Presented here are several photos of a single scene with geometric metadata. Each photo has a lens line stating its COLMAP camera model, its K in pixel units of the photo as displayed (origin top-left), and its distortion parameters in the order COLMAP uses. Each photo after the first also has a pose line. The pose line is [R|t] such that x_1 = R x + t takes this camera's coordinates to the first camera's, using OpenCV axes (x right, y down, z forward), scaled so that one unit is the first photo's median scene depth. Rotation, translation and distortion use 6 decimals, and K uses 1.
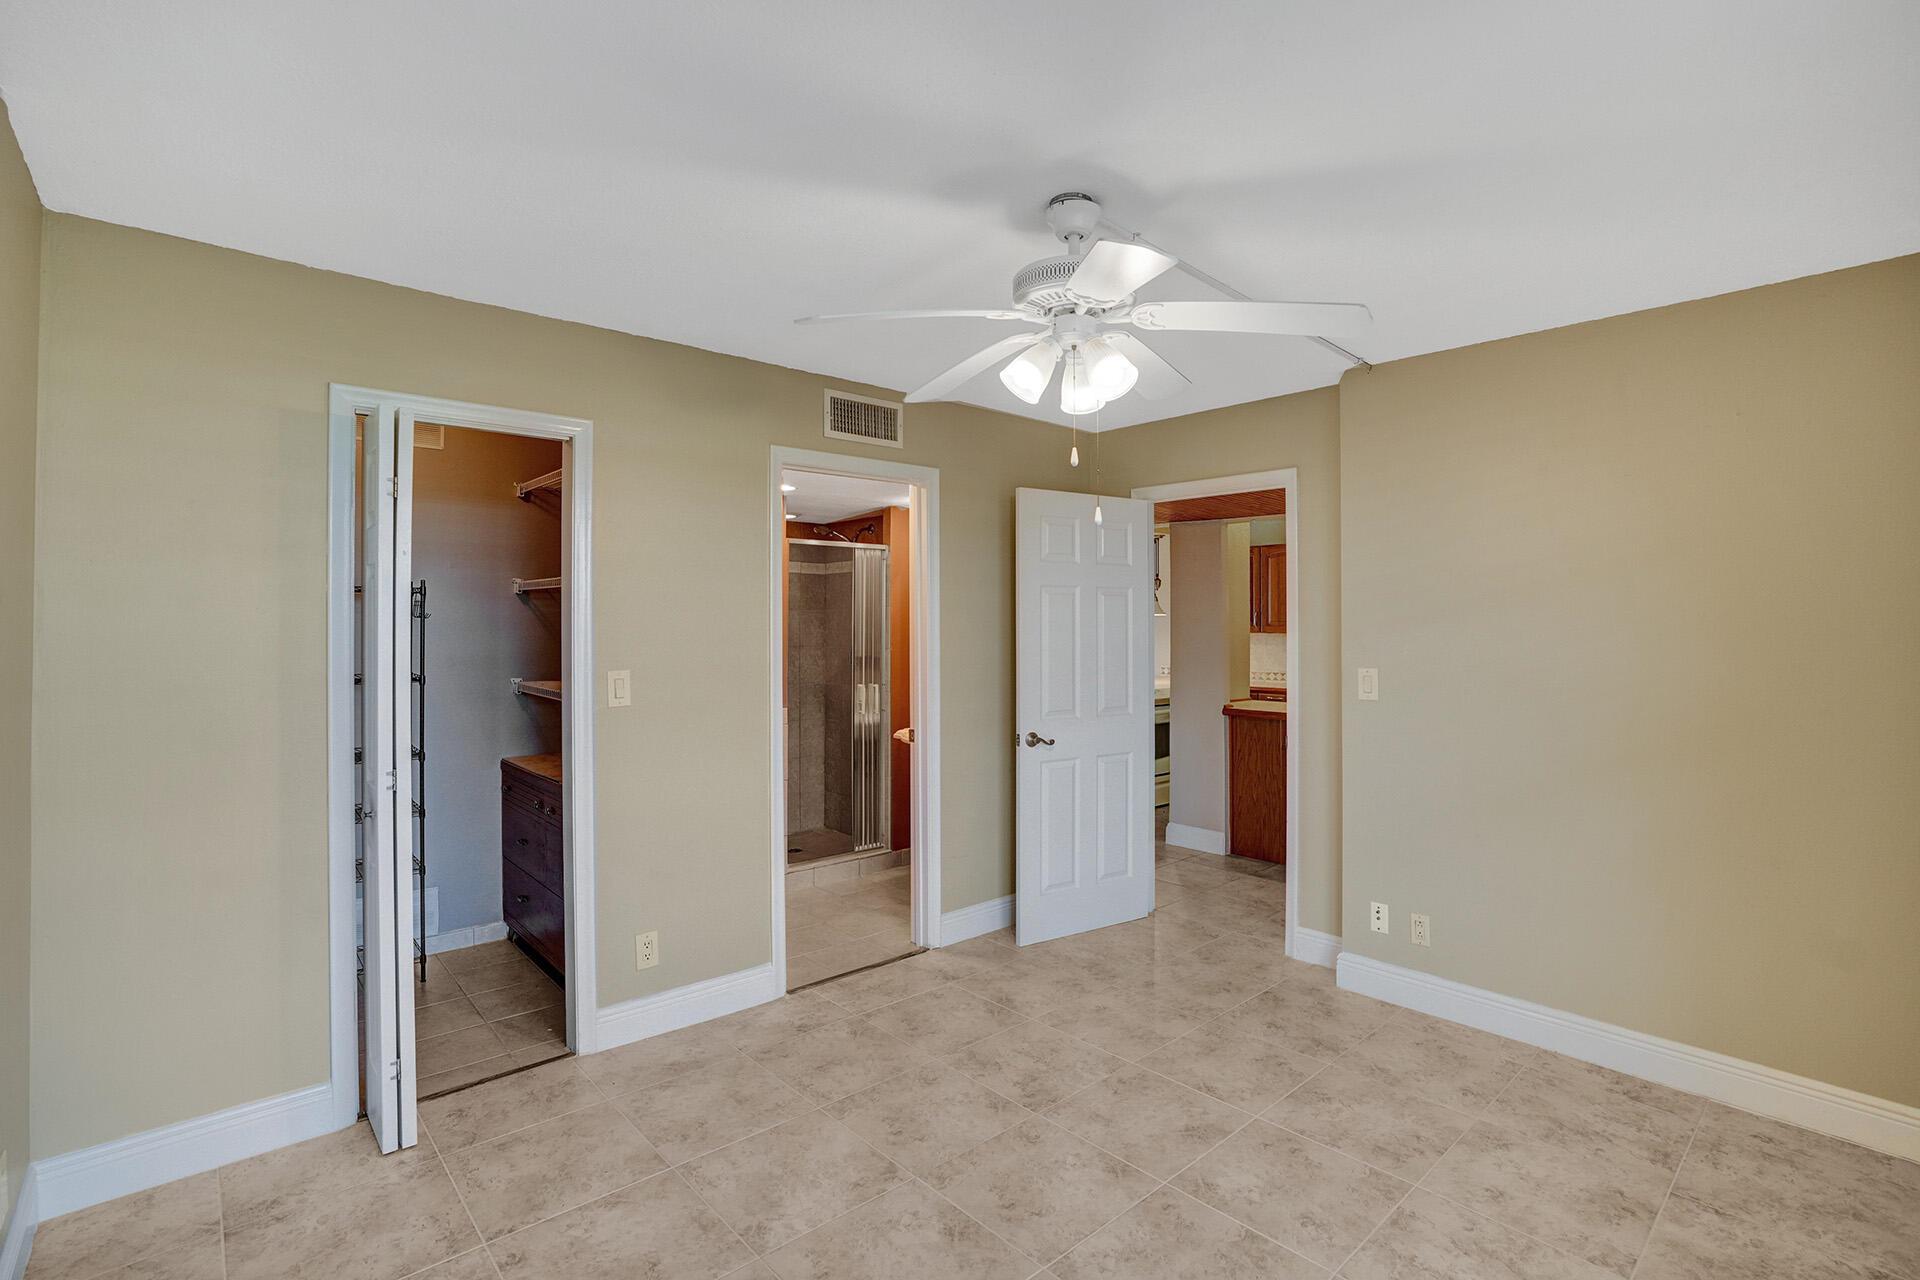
lens RADIAL K [[907.3, 0, 969.0], [0, 907.3, 628.0], [0, 0, 1]] dist [-0.068121, 0.027926]
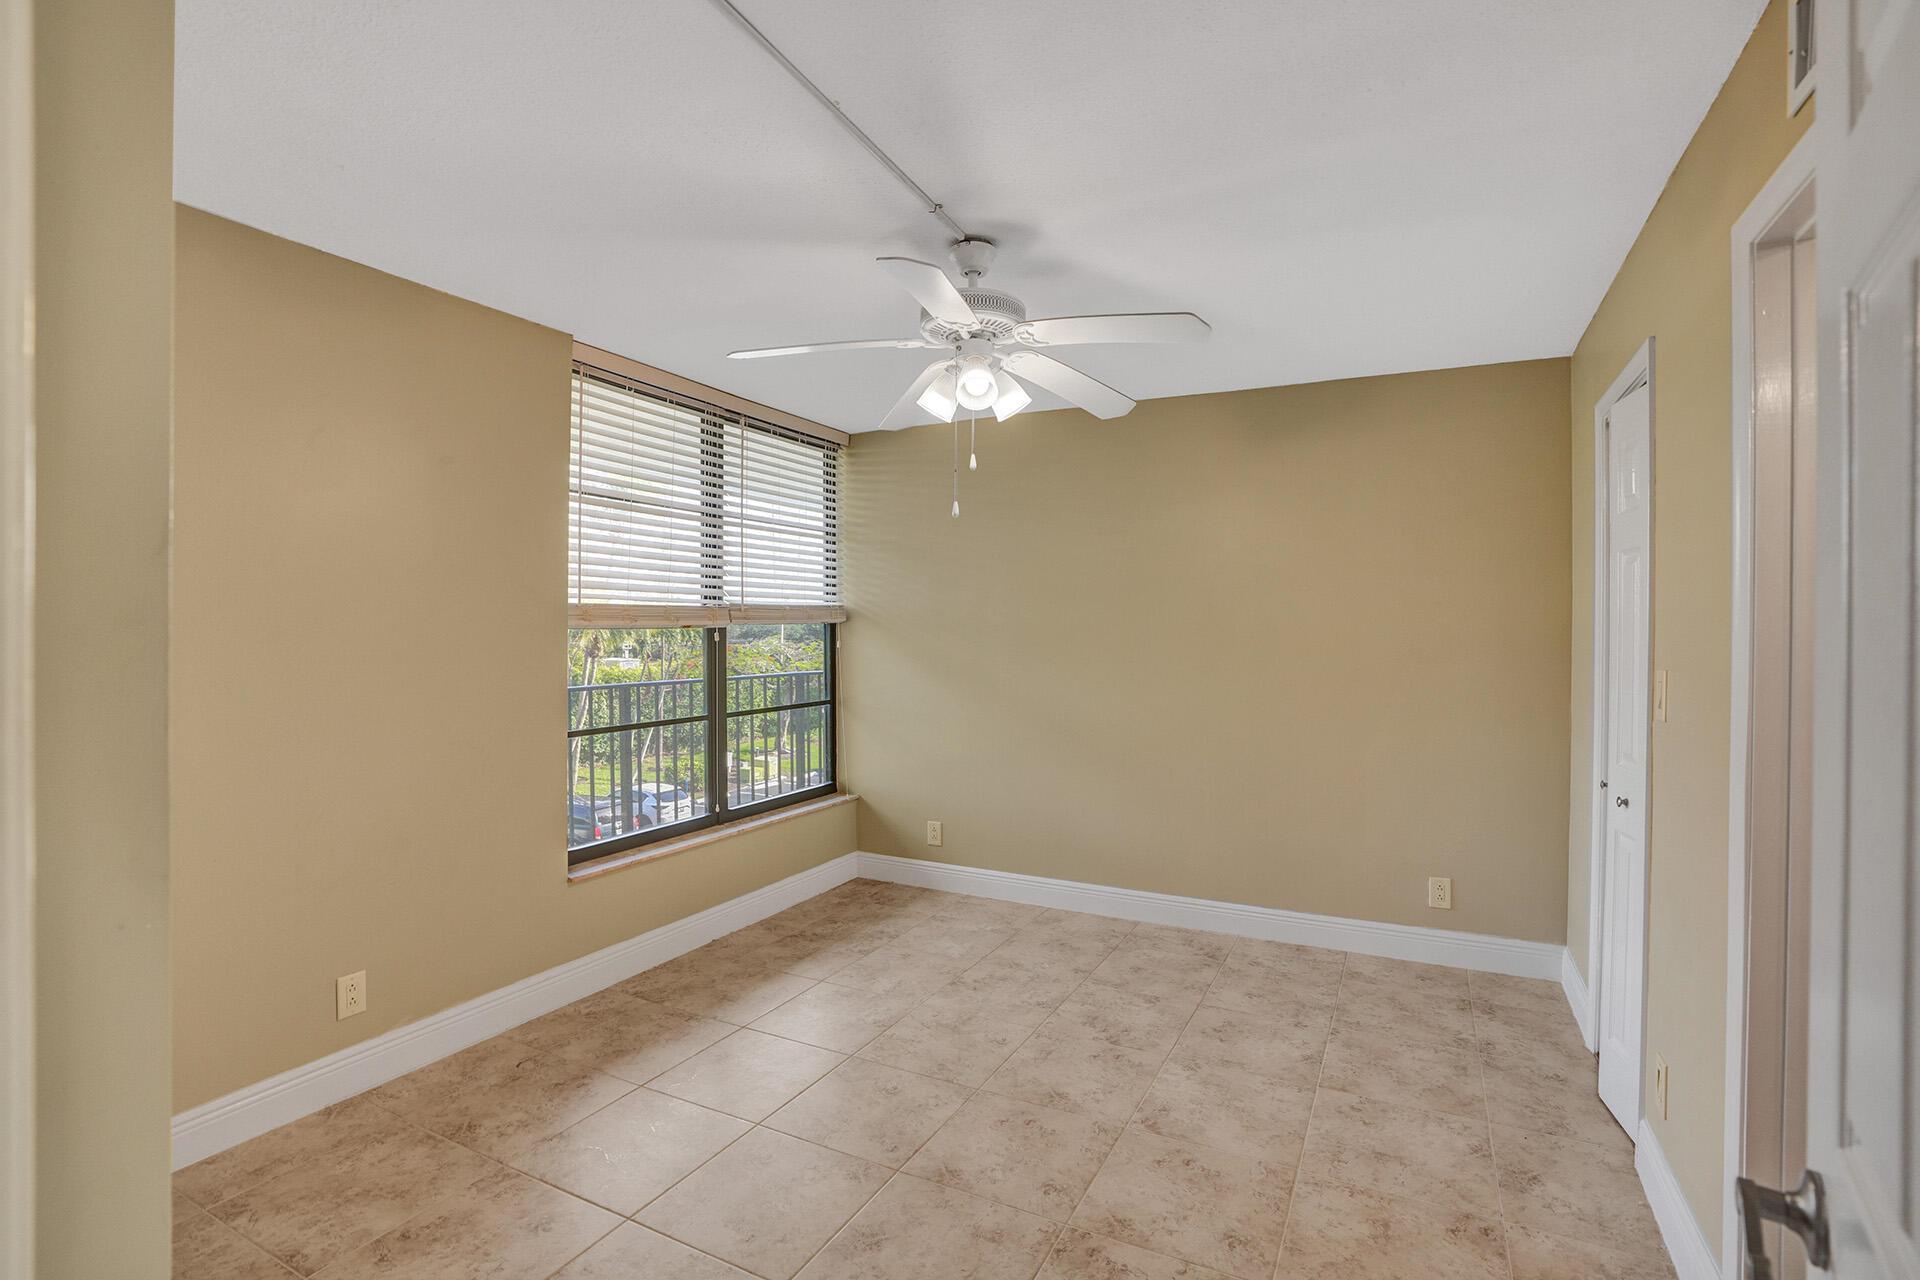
lens RADIAL K [[907.3, 0, 969.0], [0, 907.3, 628.0], [0, 0, 1]] dist [-0.068121, 0.027926]
pose [[-0.939094, -0.004285, -0.343634, 0.379967], [-0.003059, 0.999987, -0.004110, 0.020514], [0.343647, -0.002808, -0.939095, 1.518000]]
